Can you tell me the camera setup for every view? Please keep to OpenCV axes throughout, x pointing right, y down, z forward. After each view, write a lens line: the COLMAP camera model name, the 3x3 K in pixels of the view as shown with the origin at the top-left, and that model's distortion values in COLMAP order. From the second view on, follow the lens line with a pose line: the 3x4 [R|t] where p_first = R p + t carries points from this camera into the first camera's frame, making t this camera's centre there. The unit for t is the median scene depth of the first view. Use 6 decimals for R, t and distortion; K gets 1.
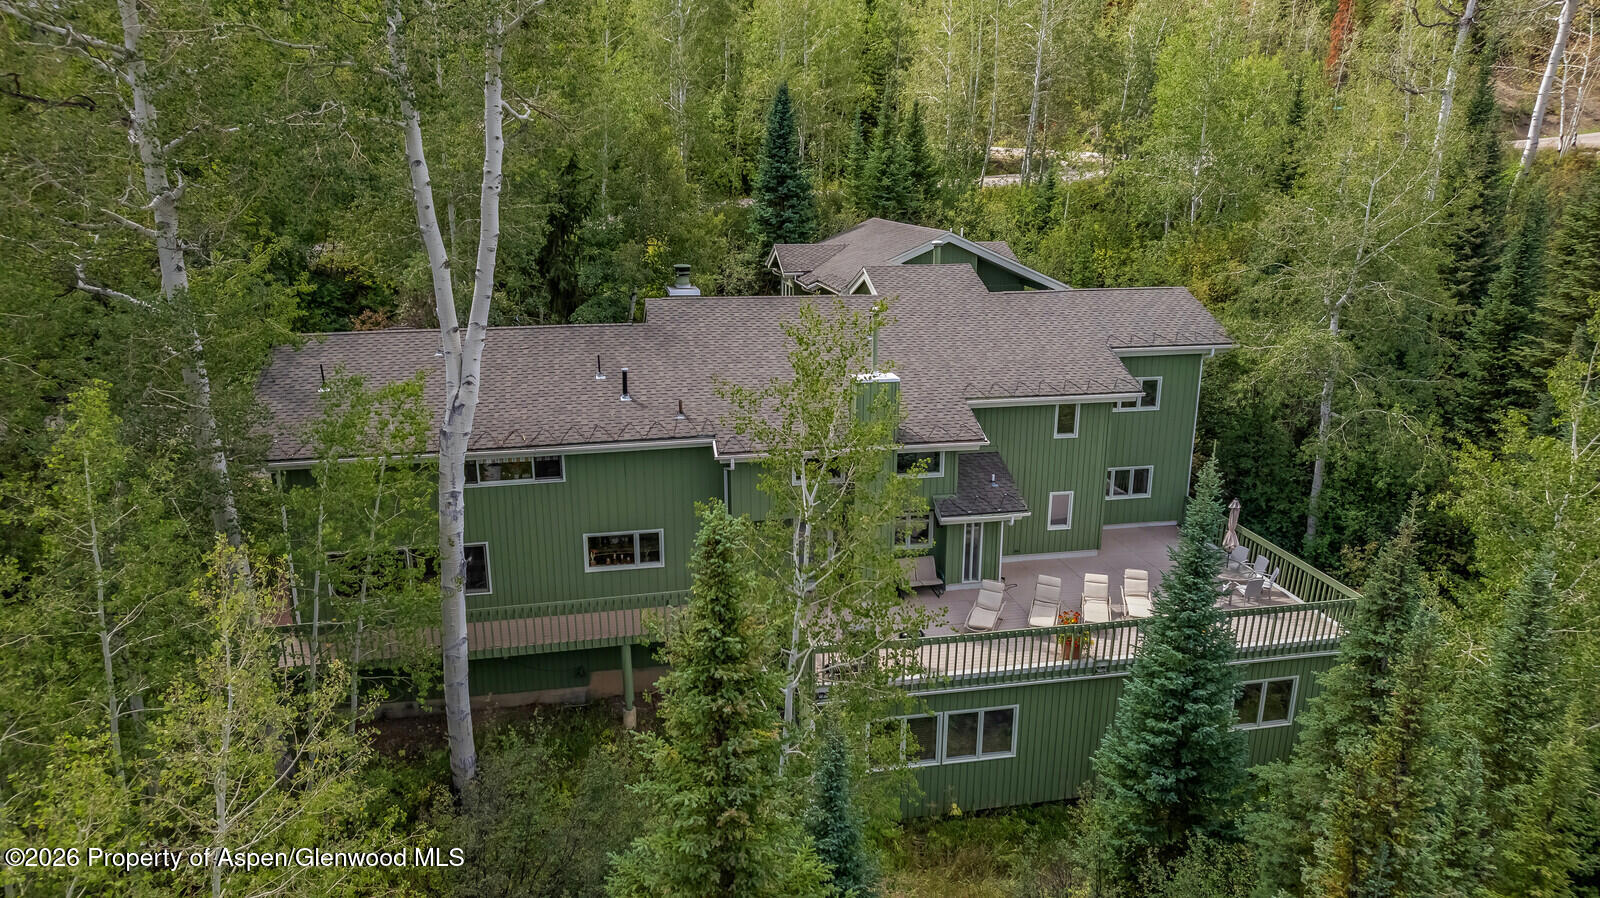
lens RADIAL K [[1036.7, 0, 800.0], [0, 1036.7, 449.0], [0, 0, 1]] dist [-0.004862, 0.000287]
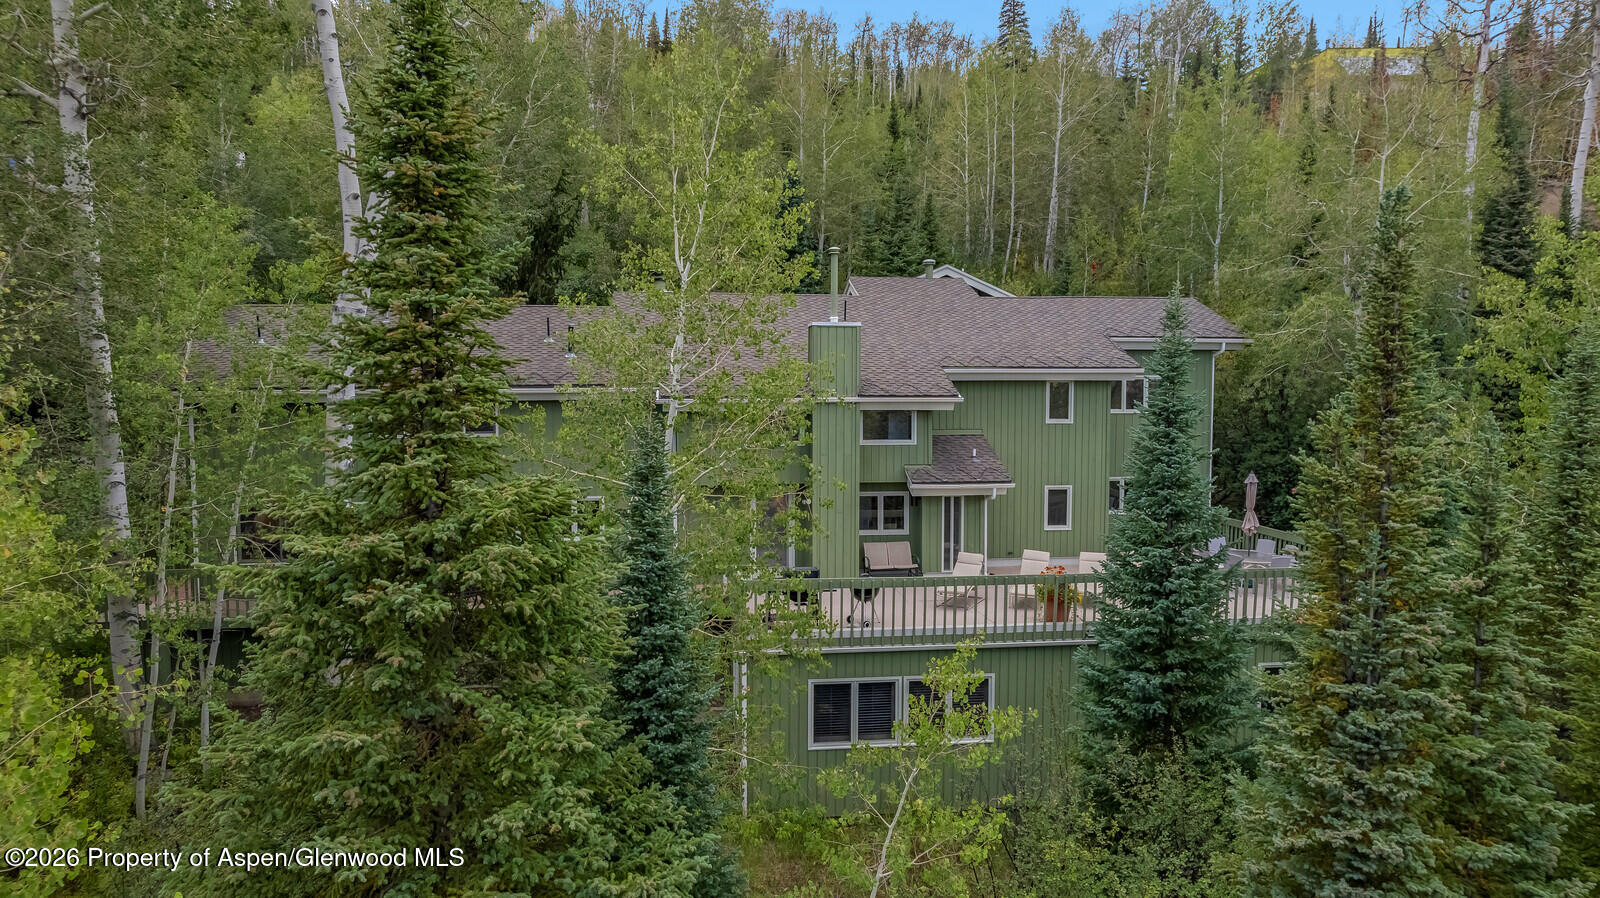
lens RADIAL K [[1036.7, 0, 800.0], [0, 1036.7, 449.0], [0, 0, 1]] dist [-0.004862, 0.000287]
pose [[0.998010, 0.002819, -0.062998, 0.093199], [-0.015777, 0.978389, -0.206168, 0.214634], [0.061055, 0.206751, 0.976487, 0.113847]]
